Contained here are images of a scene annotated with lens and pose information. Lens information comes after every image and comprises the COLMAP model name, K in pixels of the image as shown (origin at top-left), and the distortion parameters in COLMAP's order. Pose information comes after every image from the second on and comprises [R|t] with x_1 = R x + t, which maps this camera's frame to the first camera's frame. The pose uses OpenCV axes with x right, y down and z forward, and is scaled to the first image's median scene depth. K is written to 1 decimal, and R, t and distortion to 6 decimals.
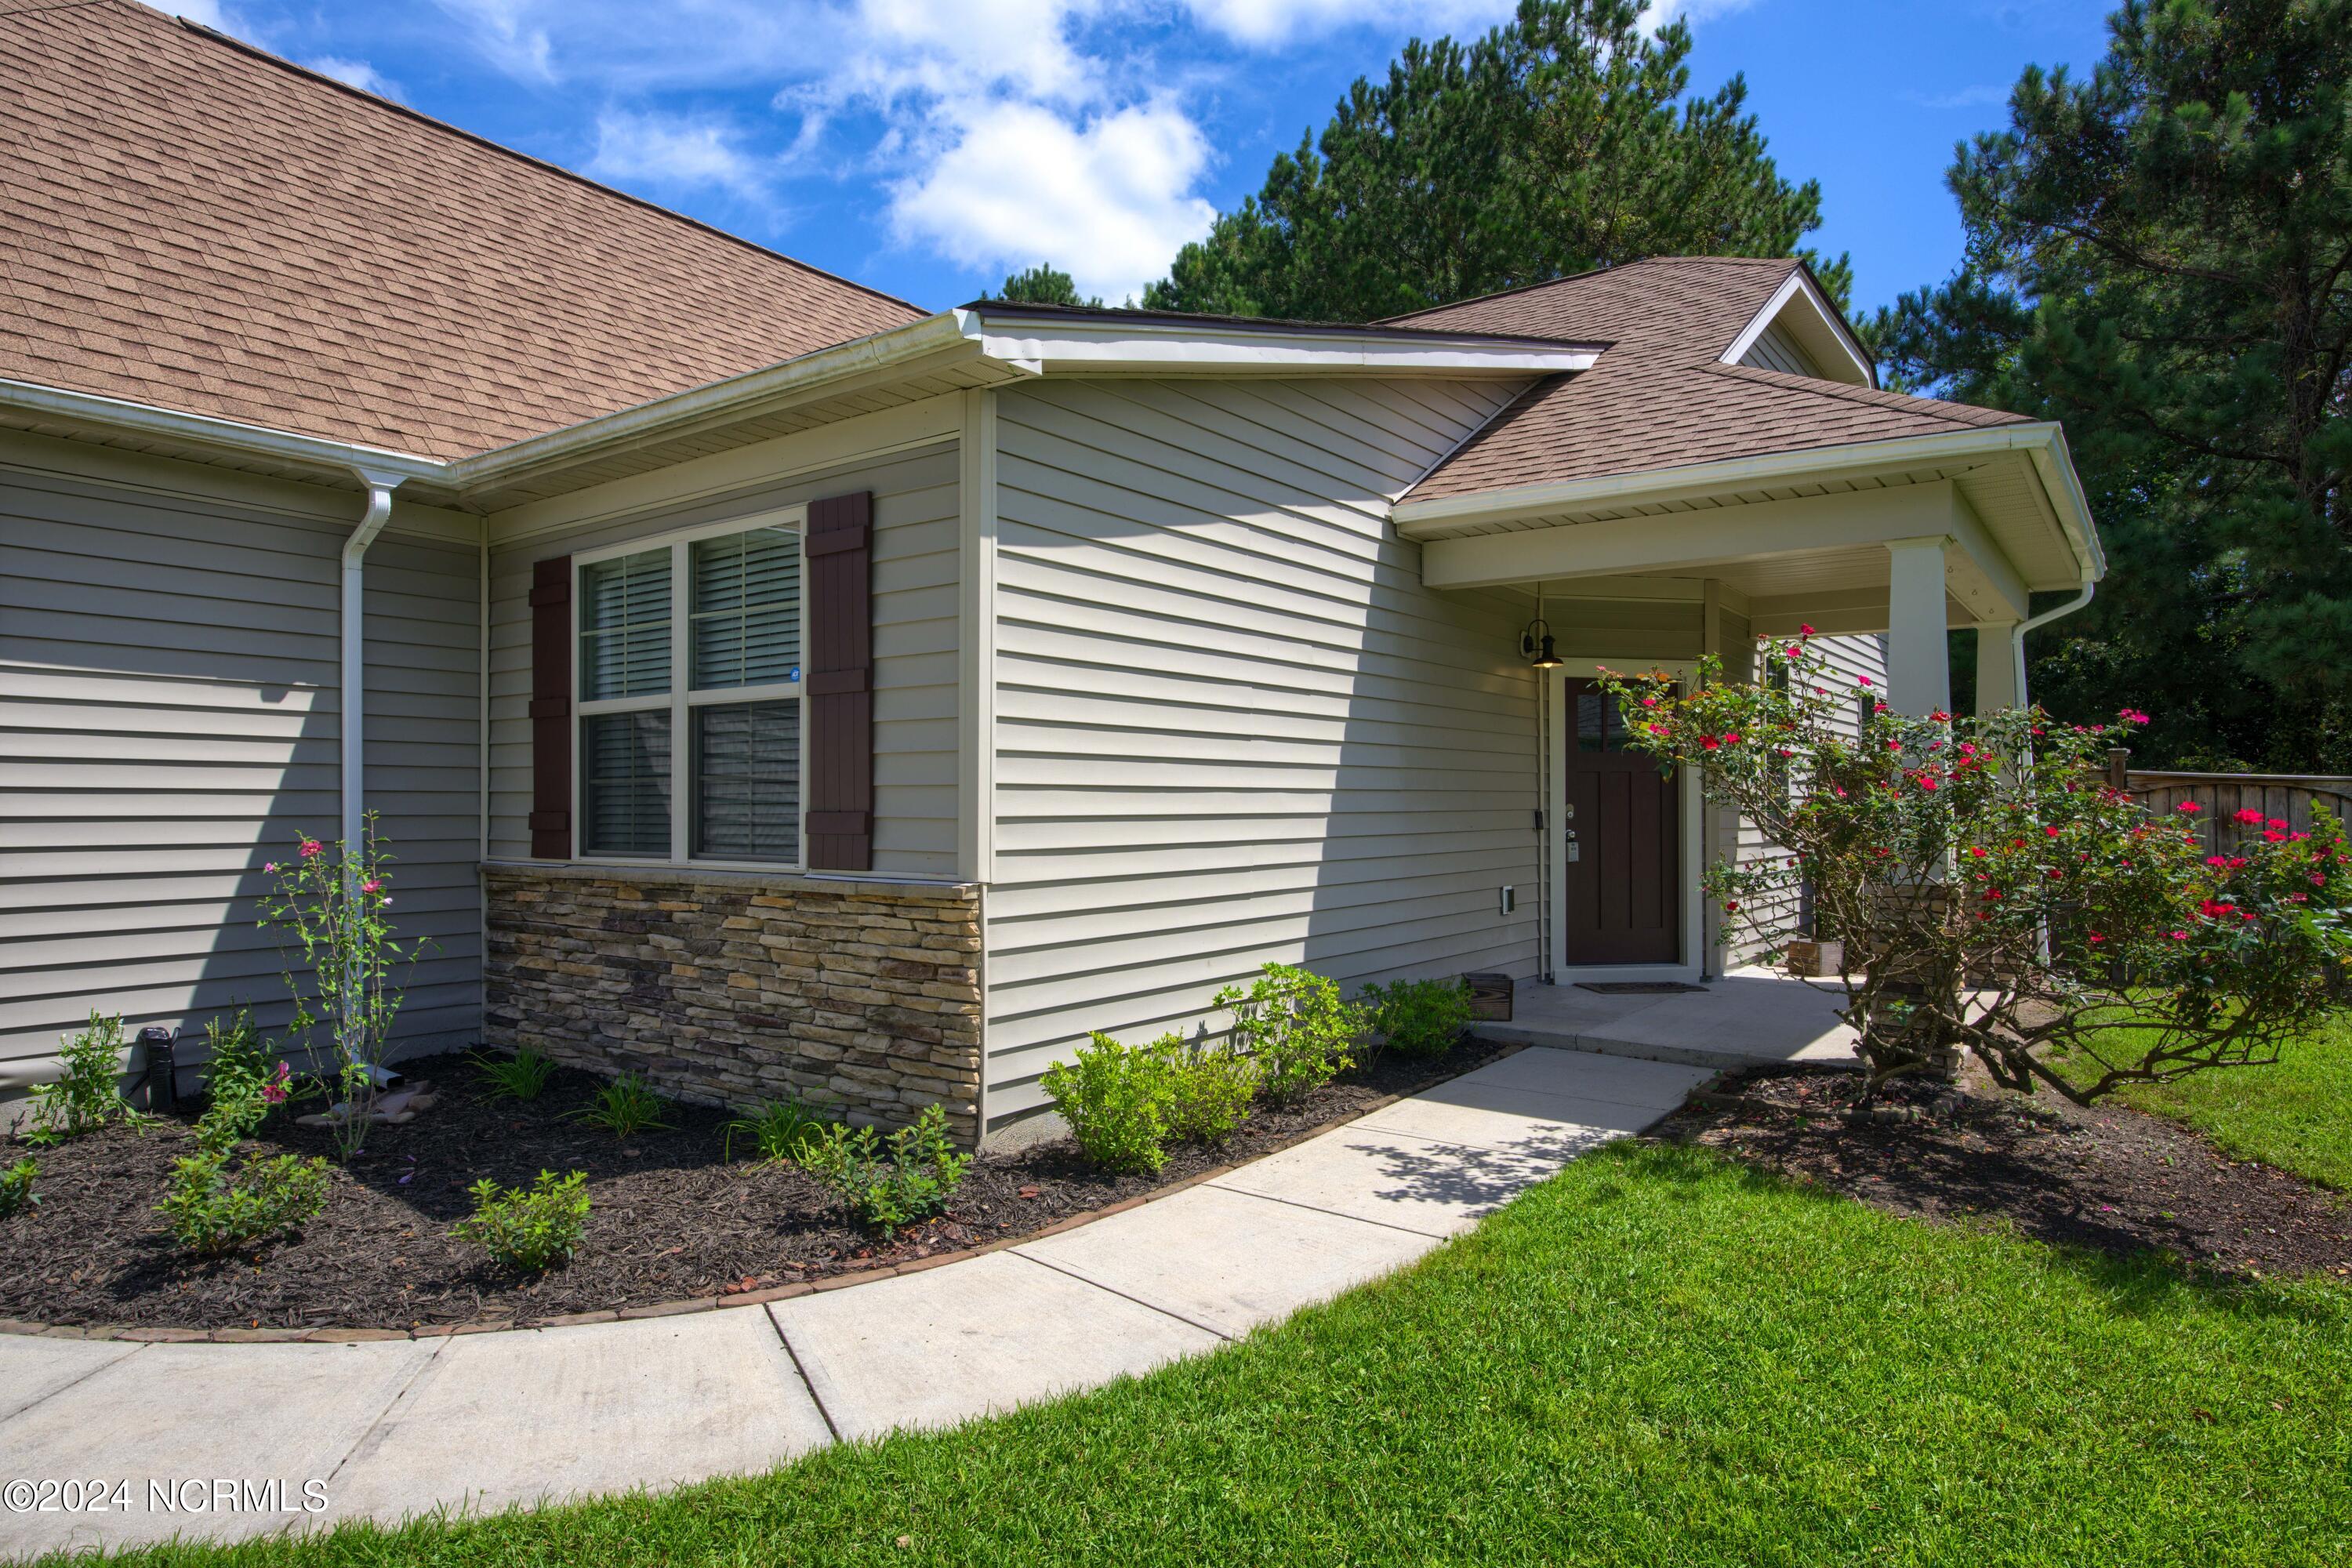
lens RADIAL K [[1361.4, 0, 1176.0], [0, 1361.4, 784.0], [0, 0, 1]] dist [-0.000134, 0.000913]
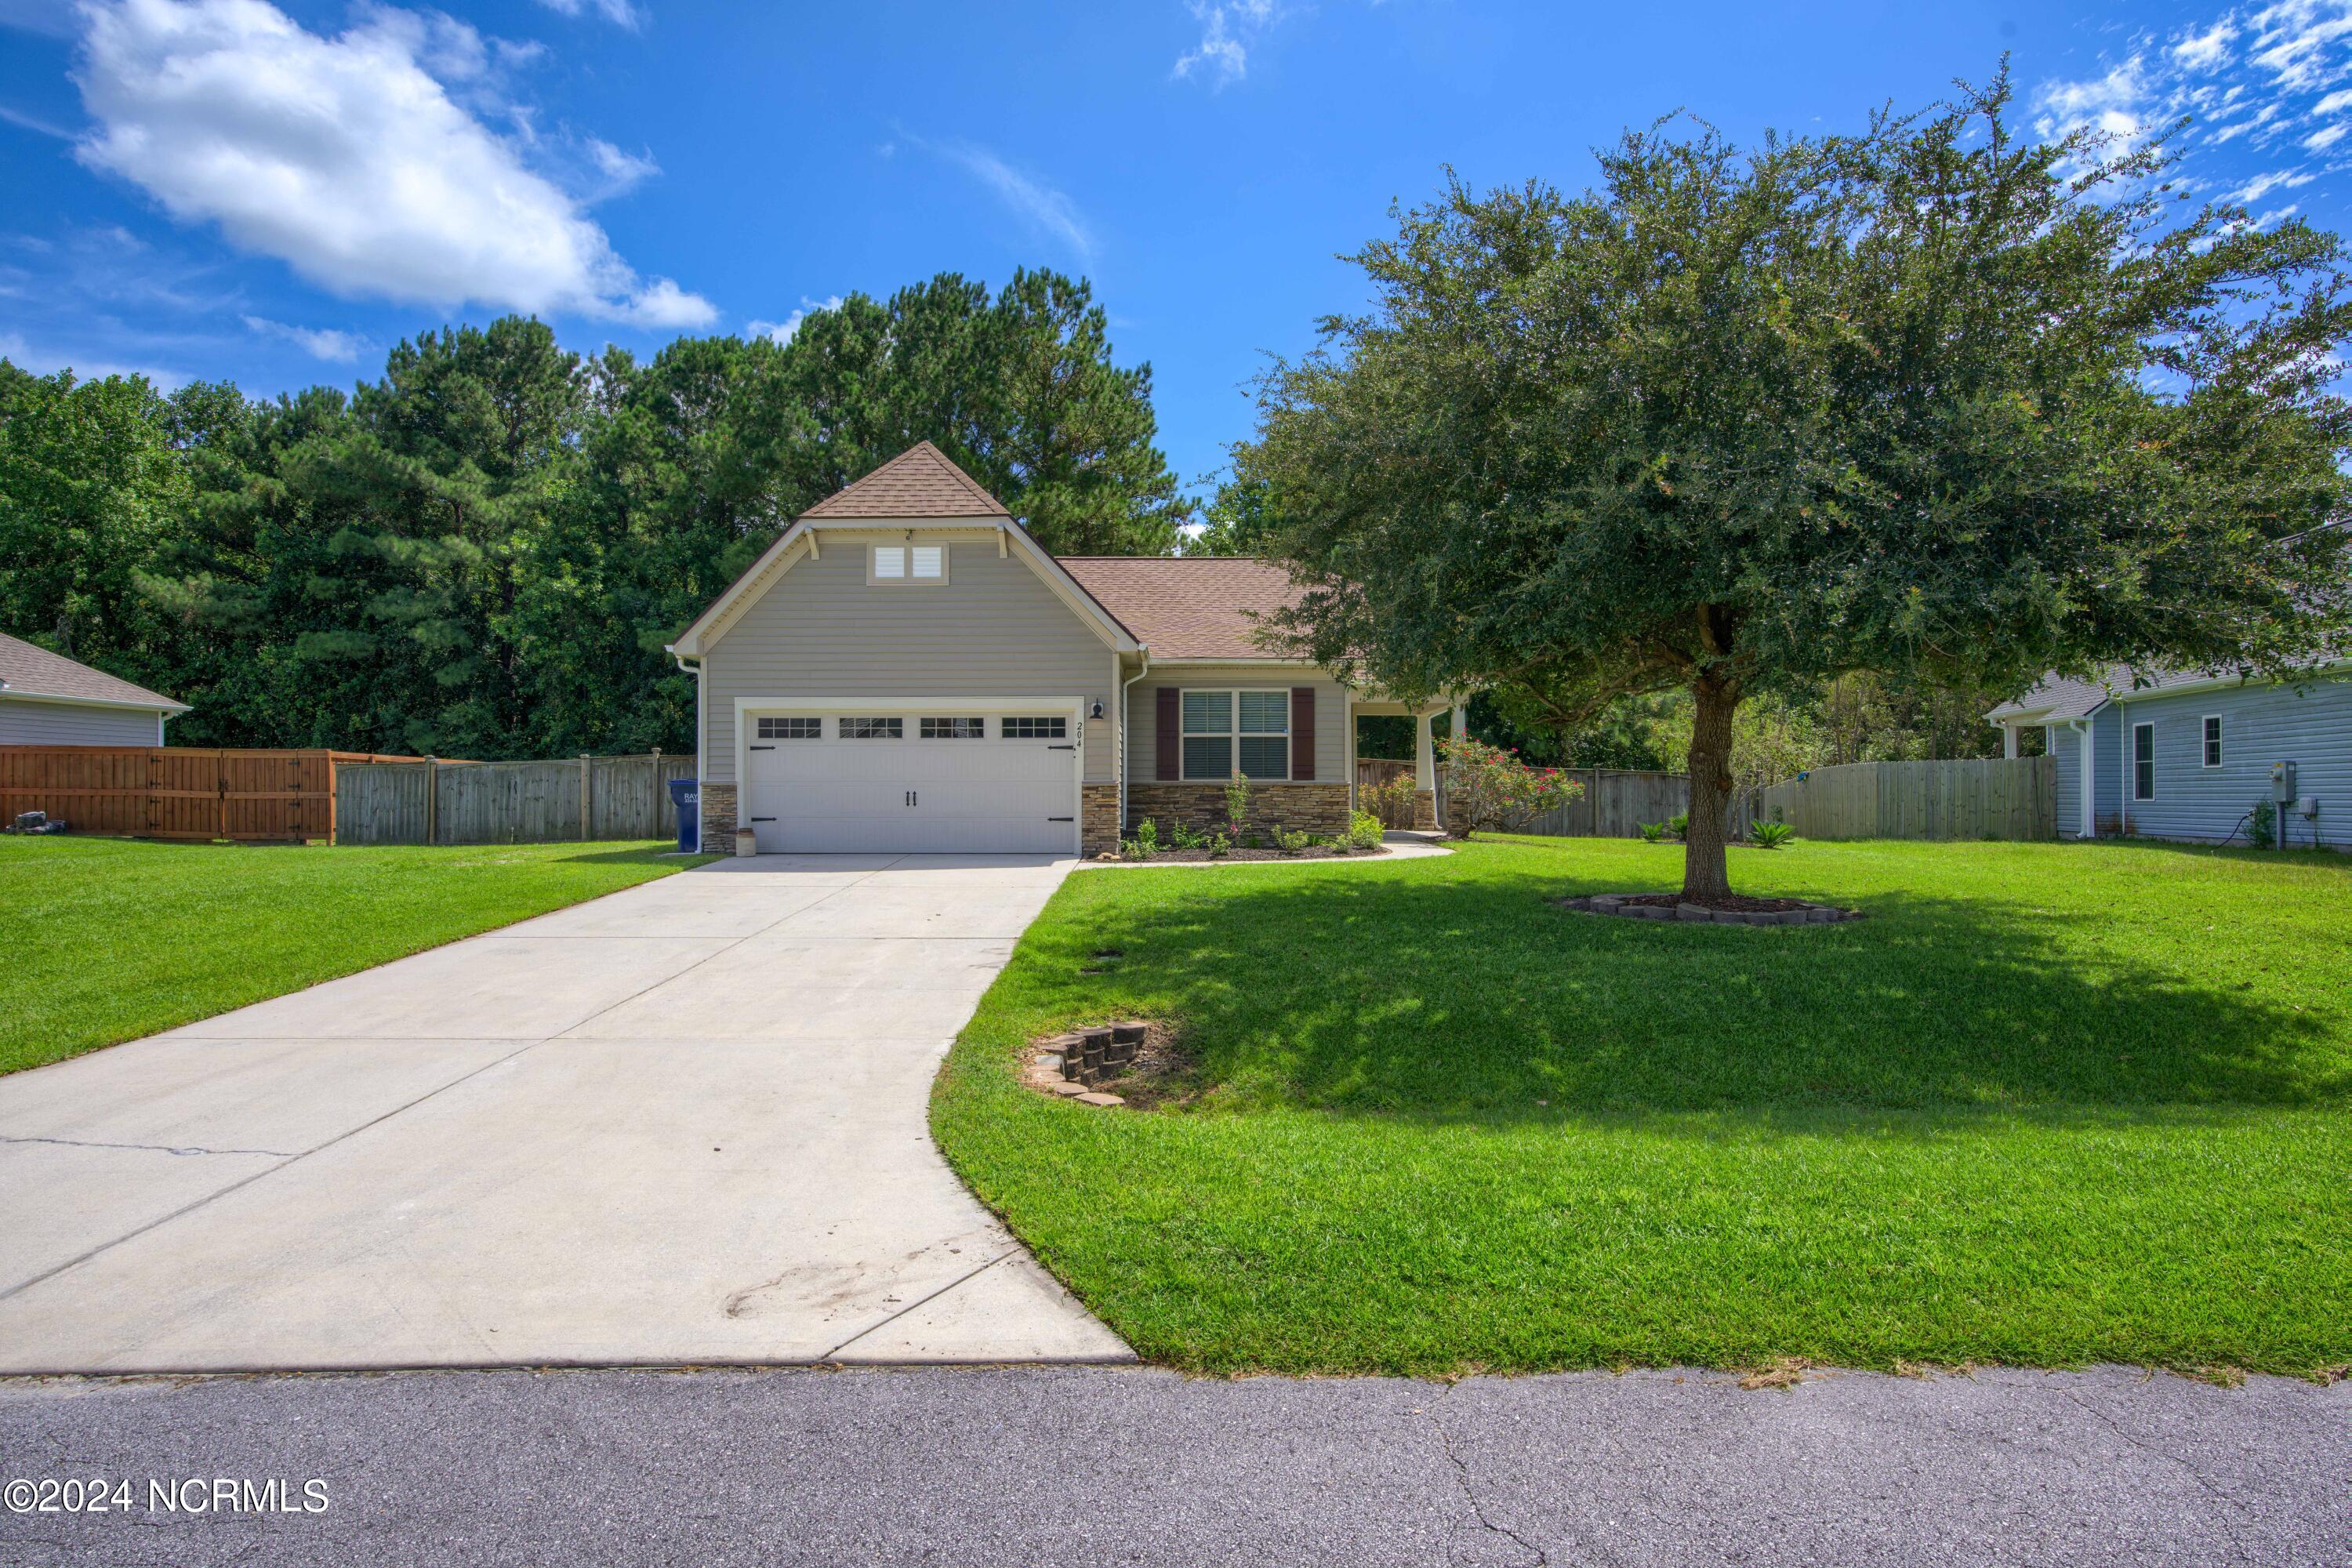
lens RADIAL K [[1264.3, 0, 1176.0], [0, 1264.3, 784.0], [0, 0, 1]] dist [-0.001215, 0.002186]
pose [[0.812732, 0.006652, 0.582600, -2.352218], [-0.010726, 0.999936, 0.003546, 0.055657], [-0.582539, -0.009131, 0.812751, -1.564346]]
